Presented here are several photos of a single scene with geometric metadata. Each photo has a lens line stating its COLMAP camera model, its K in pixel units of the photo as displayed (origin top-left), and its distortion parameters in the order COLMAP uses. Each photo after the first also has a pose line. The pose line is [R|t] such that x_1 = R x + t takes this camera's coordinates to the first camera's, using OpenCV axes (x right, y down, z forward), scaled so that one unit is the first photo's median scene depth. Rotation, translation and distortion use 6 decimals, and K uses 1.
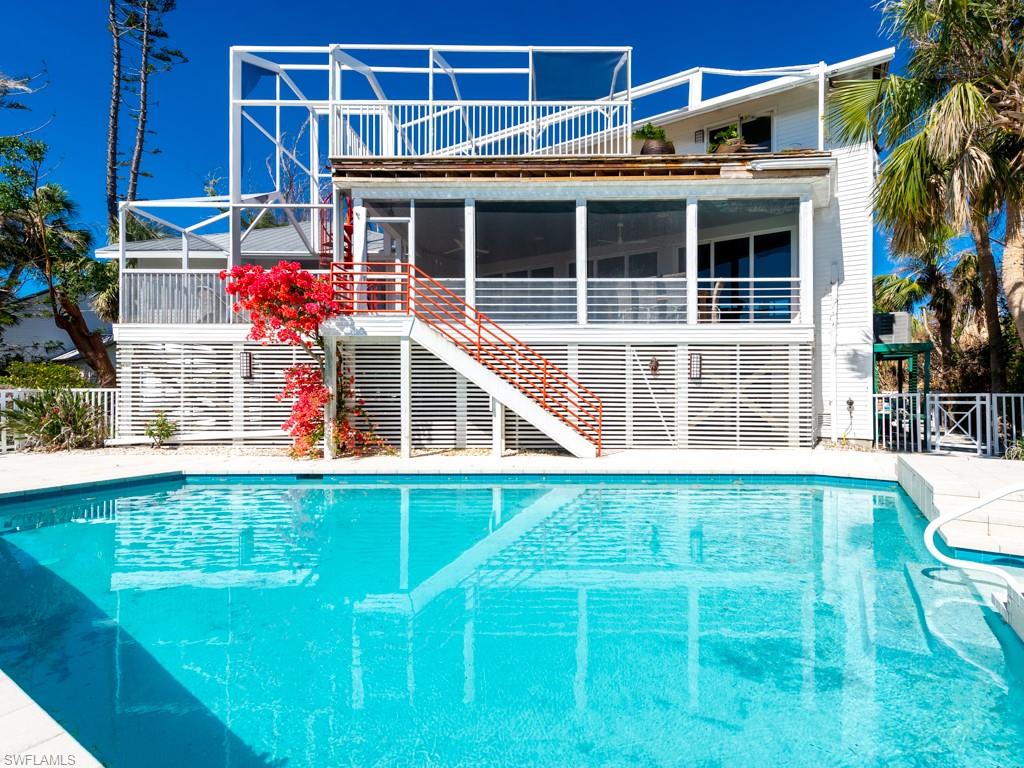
lens RADIAL K [[470.1, 0, 531.1], [0, 470.1, 387.6], [0, 0, 1]] dist [0.002067, 0.001212]
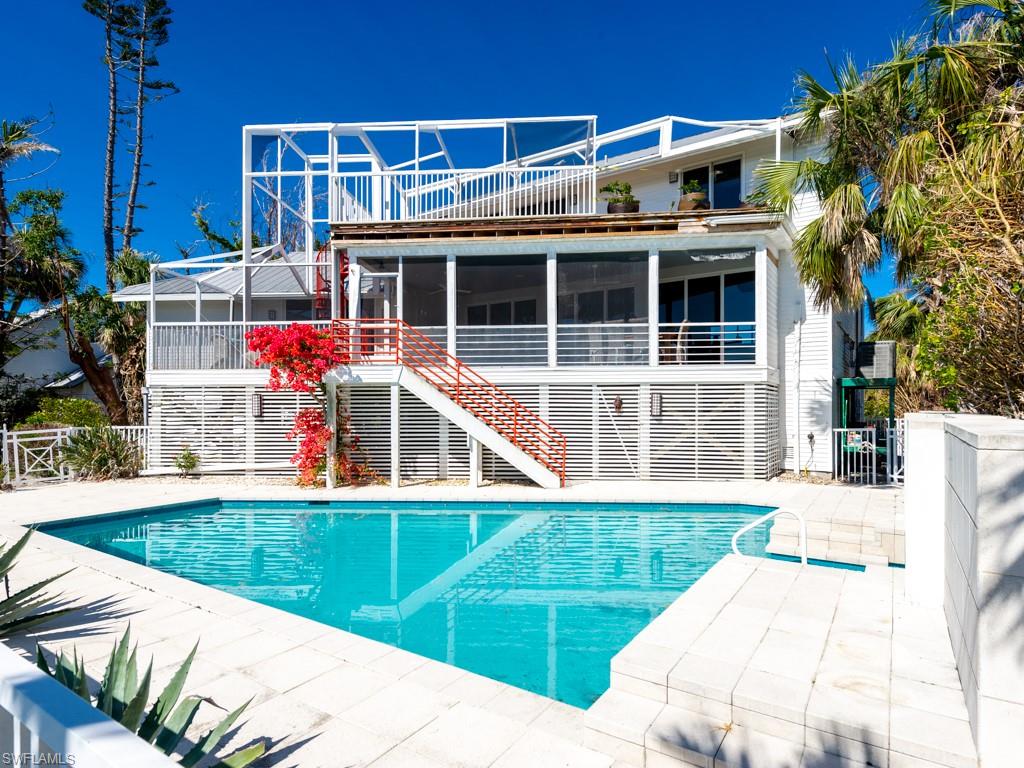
lens RADIAL K [[579.4, 0, 509.0], [0, 579.4, 387.3], [0, 0, 1]] dist [0.011673, -0.001720]
pose [[0.998511, -0.003731, -0.054428, 0.080447], [0.002798, 0.999848, -0.017197, -0.062672], [0.054484, 0.017019, 0.998370, -0.363141]]
